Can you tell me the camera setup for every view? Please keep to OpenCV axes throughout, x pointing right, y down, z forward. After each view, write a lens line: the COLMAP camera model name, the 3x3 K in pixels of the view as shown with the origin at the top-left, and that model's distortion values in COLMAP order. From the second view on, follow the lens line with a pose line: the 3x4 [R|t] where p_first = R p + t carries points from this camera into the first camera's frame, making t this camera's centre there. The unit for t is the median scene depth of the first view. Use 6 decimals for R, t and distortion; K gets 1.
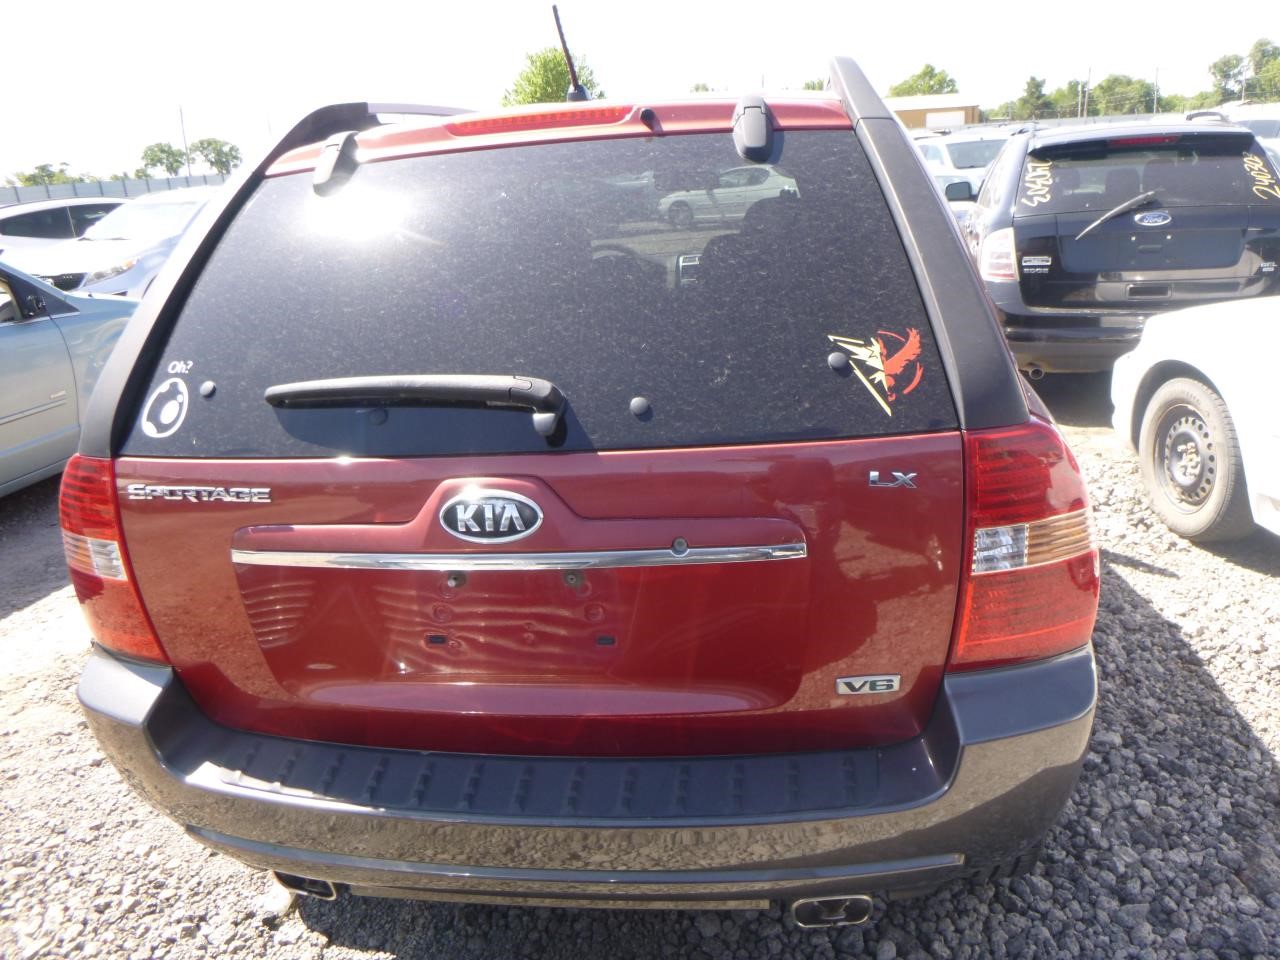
lens RADIAL K [[941.0, 0, 640.0], [0, 941.0, 480.0], [0, 0, 1]] dist [-0.013793, -0.001955]
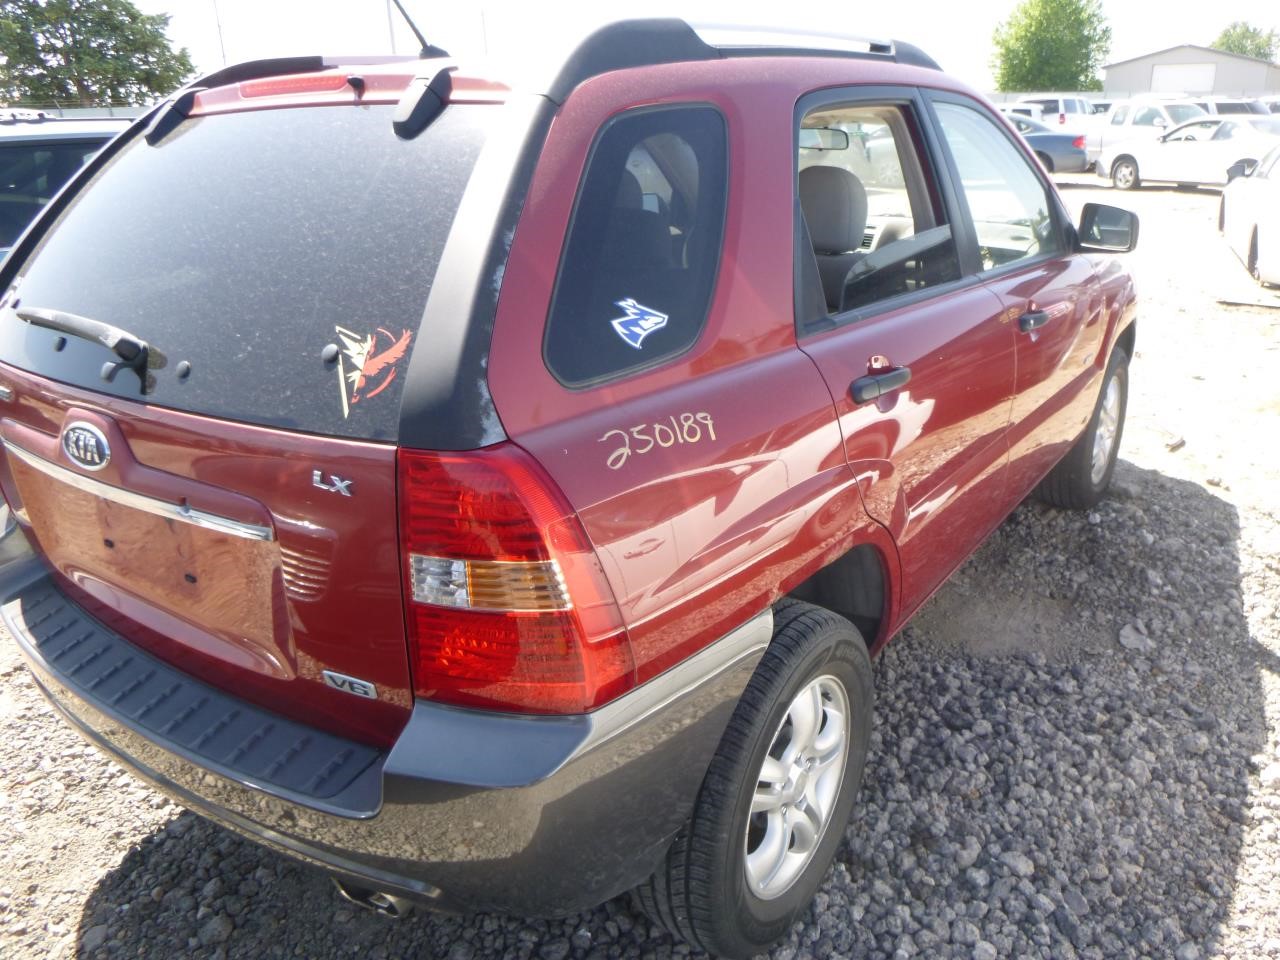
lens RADIAL K [[941.0, 0, 640.0], [0, 941.0, 480.0], [0, 0, 1]] dist [-0.013793, -0.001955]
pose [[0.894730, 0.197962, -0.400338, 0.854267], [-0.172173, 0.979998, 0.099800, -0.140841], [0.412087, -0.020367, 0.910917, 0.230232]]
